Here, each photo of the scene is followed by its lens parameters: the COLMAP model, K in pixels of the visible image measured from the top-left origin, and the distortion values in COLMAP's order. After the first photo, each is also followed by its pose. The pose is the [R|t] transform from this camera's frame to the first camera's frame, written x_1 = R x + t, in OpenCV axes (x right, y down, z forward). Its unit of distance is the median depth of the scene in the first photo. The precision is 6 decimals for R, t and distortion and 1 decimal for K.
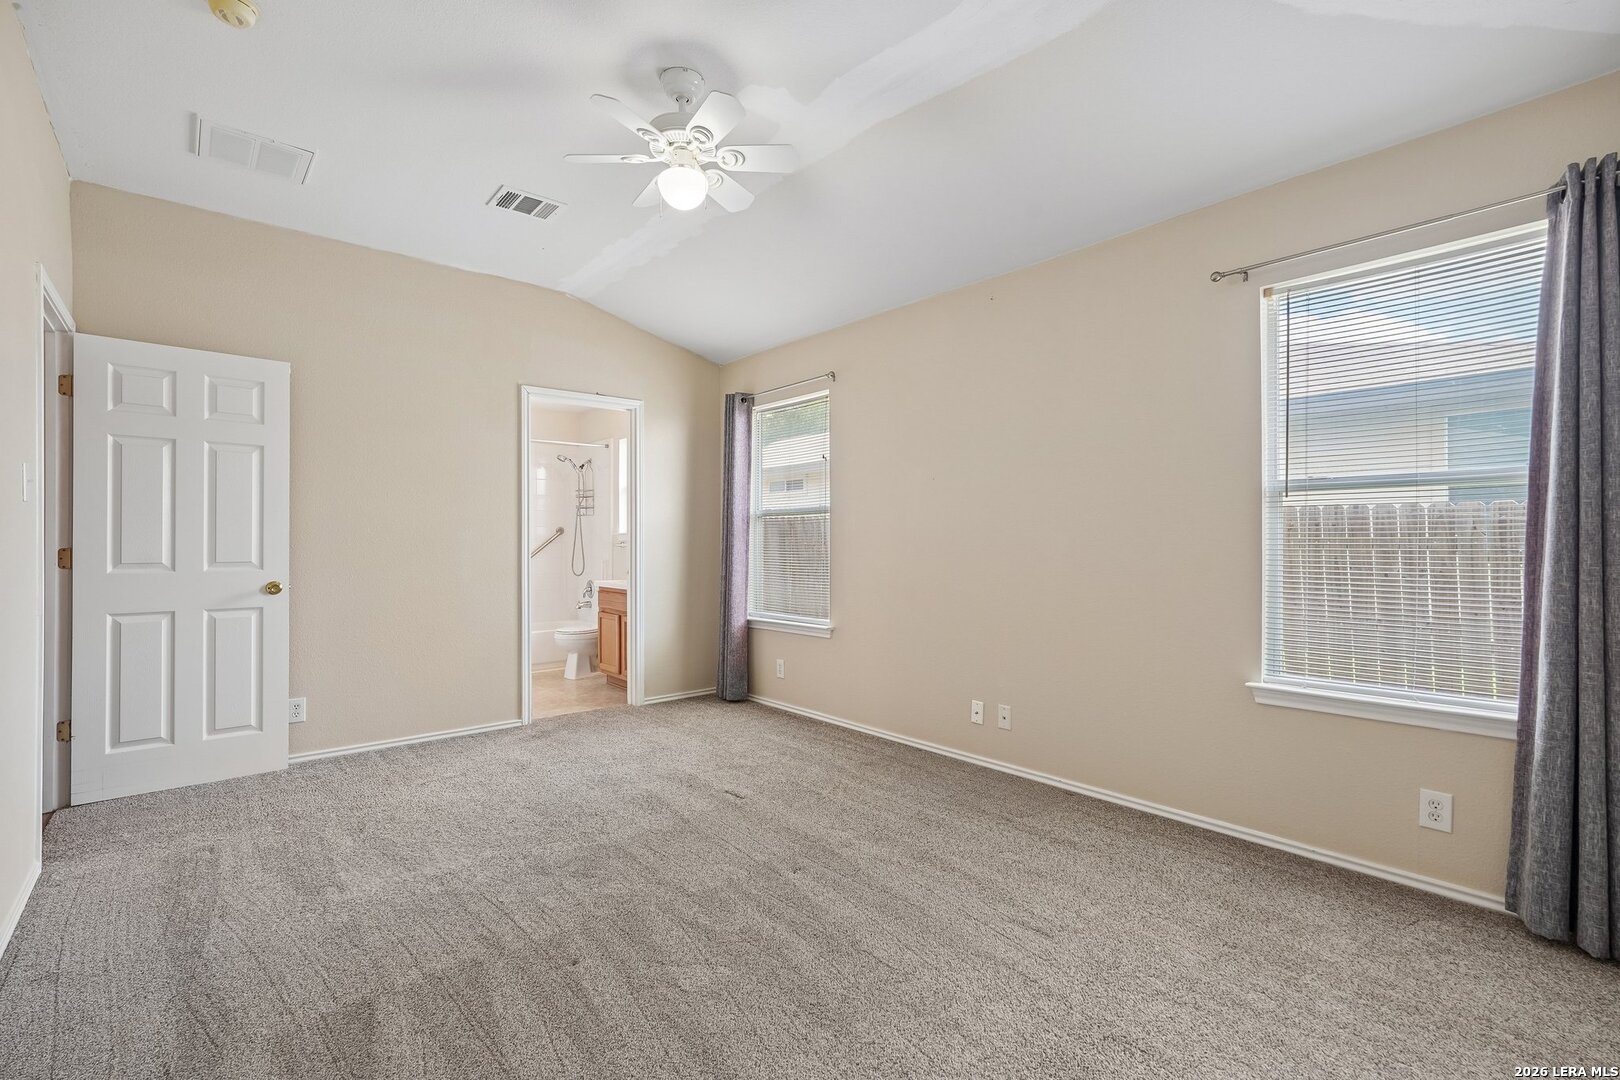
lens RADIAL K [[718.9, 0, 805.3], [0, 718.9, 545.8], [0, 0, 1]] dist [-0.012954, 0.004350]
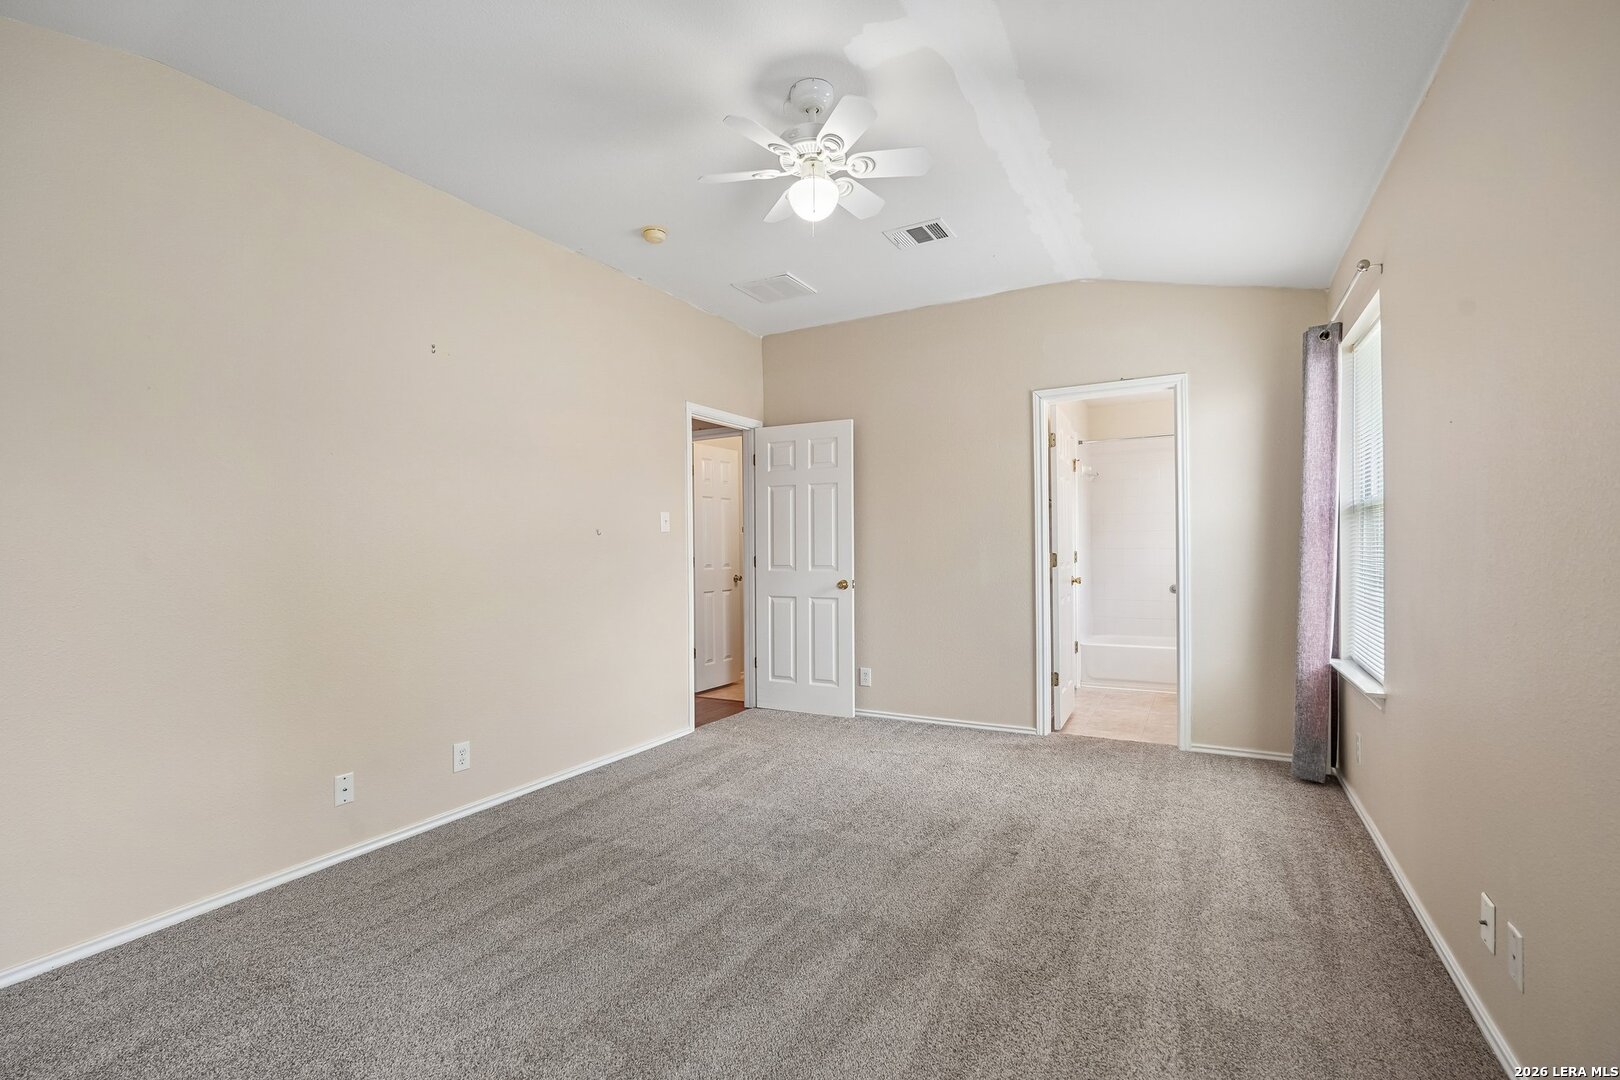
lens RADIAL K [[722.3, 0, 804.2], [0, 722.3, 551.8], [0, 0, 1]] dist [-0.015179, 0.004249]
pose [[0.341330, -0.000148, -0.939944, 0.532054], [0.004170, 0.999990, 0.001356, -0.006208], [0.939934, -0.004382, 0.341327, 0.445627]]
